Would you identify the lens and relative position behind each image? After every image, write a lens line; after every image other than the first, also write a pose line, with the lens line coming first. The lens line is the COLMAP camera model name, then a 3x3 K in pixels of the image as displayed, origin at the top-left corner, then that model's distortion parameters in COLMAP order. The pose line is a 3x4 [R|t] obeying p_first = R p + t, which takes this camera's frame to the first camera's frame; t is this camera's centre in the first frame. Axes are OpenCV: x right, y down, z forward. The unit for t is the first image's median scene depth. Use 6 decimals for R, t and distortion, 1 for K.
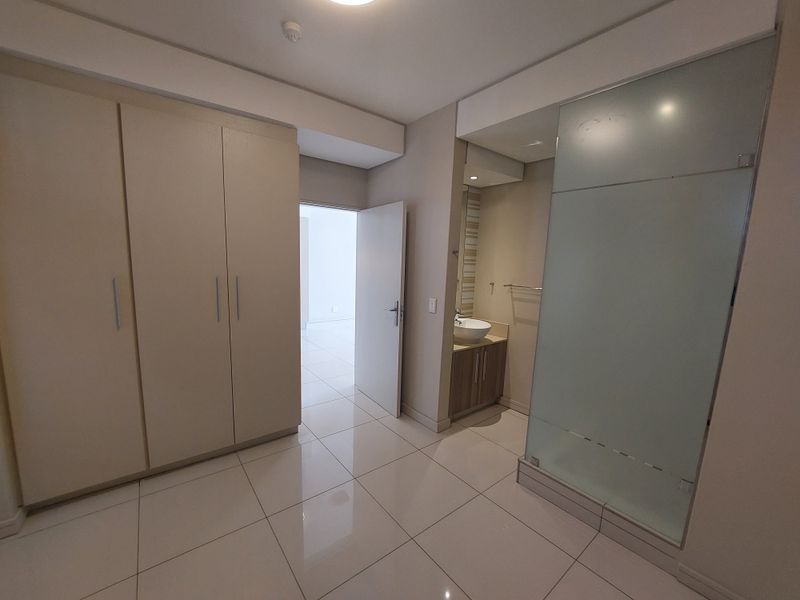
lens RADIAL K [[323.1, 0, 397.3], [0, 323.1, 304.4], [0, 0, 1]] dist [-0.007474, 0.000095]
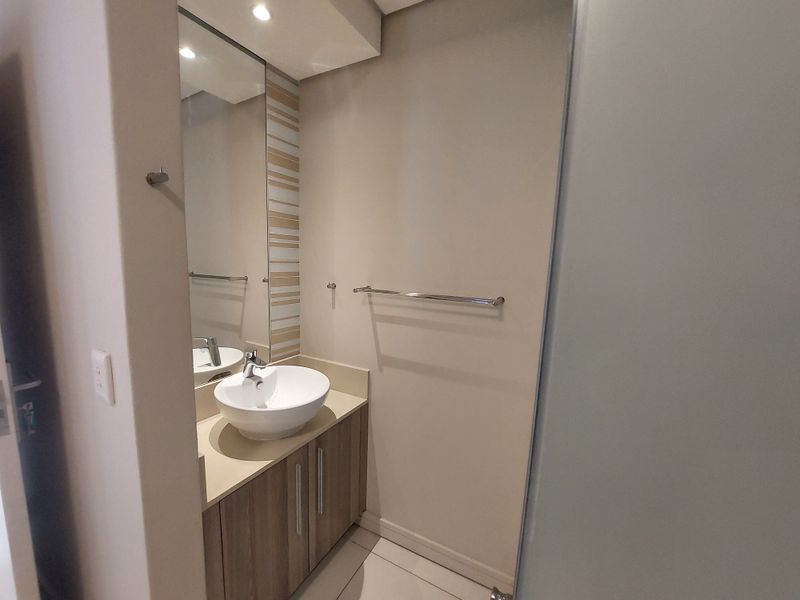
lens RADIAL K [[323.1, 0, 397.3], [0, 323.1, 304.4], [0, 0, 1]] dist [-0.007474, 0.000095]
pose [[0.917651, -0.056817, 0.393304, 0.213182], [0.051292, 0.998382, 0.024555, -0.047854], [-0.394063, -0.002359, 0.919080, 0.577281]]
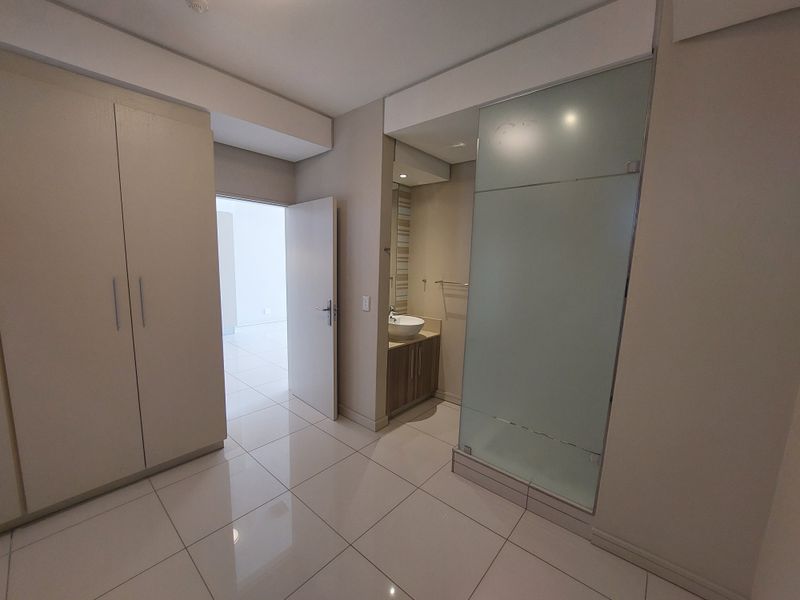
lens RADIAL K [[322.0, 0, 396.8], [0, 322.0, 302.8], [0, 0, 1]] dist [-0.000558, -0.000167]
pose [[0.981682, -0.031051, 0.187979, 0.014820], [0.030827, 0.999516, 0.004118, -0.000323], [-0.188016, 0.001753, 0.982164, 0.014293]]
